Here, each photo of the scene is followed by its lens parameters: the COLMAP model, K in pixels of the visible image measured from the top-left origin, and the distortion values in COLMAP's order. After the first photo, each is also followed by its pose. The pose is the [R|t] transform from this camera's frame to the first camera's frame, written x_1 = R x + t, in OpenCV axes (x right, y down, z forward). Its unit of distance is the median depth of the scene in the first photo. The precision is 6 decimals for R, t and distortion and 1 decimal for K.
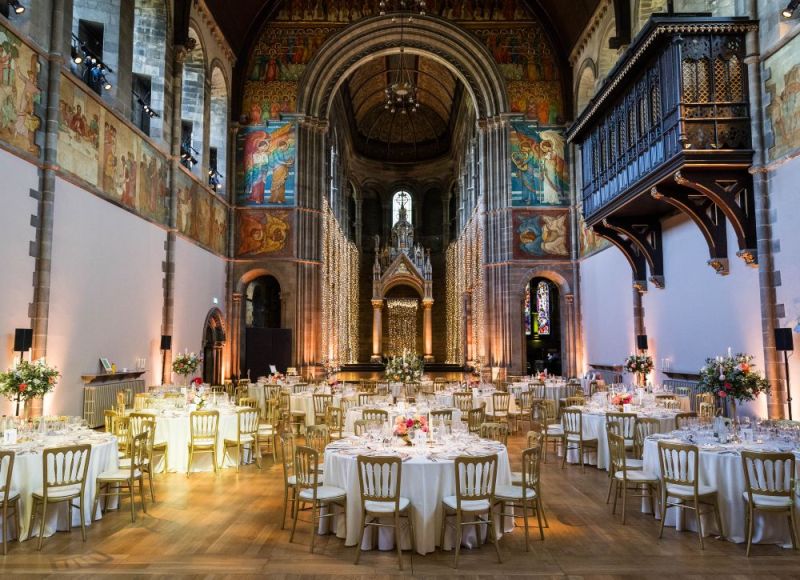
lens RADIAL K [[570.1, 0, 402.8], [0, 570.1, 292.0], [0, 0, 1]] dist [0.017660, 0.006456]
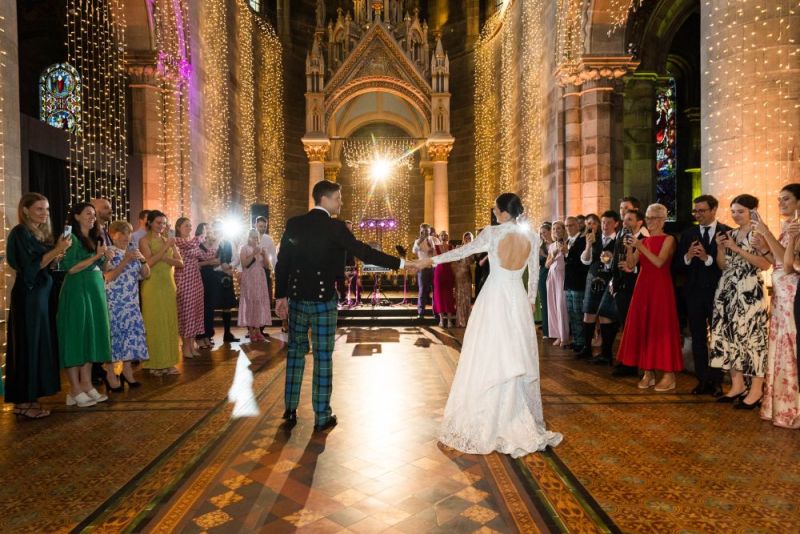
lens RADIAL K [[529.8, 0, 397.7], [0, 529.8, 262.9], [0, 0, 1]] dist [0.019448, -0.001181]
pose [[0.999726, -0.006977, 0.022338, 0.005597], [0.004730, 0.995062, 0.099145, 0.081081], [-0.022919, -0.099012, 0.994822, 0.765708]]
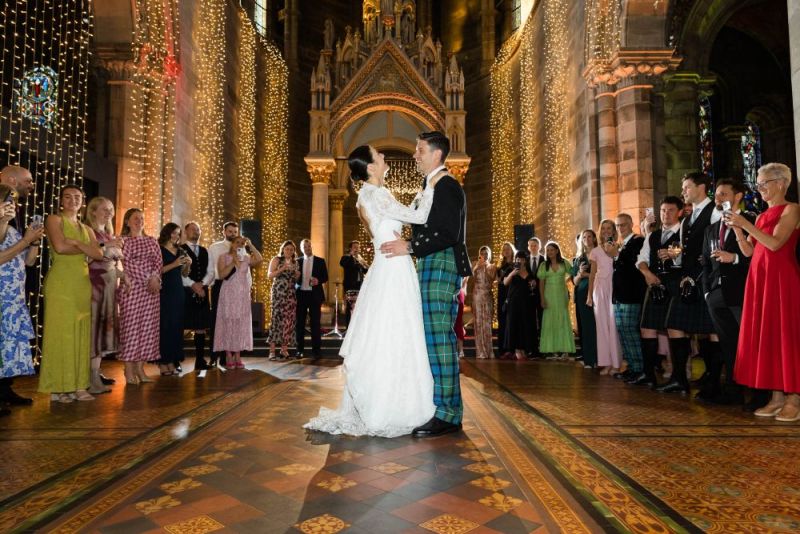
lens RADIAL K [[529.8, 0, 403.4], [0, 529.8, 269.0], [0, 0, 1]] dist [0.019448, -0.001181]
pose [[0.999940, 0.000452, 0.010945, 0.007811], [-0.000560, 0.999950, 0.009952, 0.104442], [-0.010940, -0.009958, 0.999891, 0.812220]]
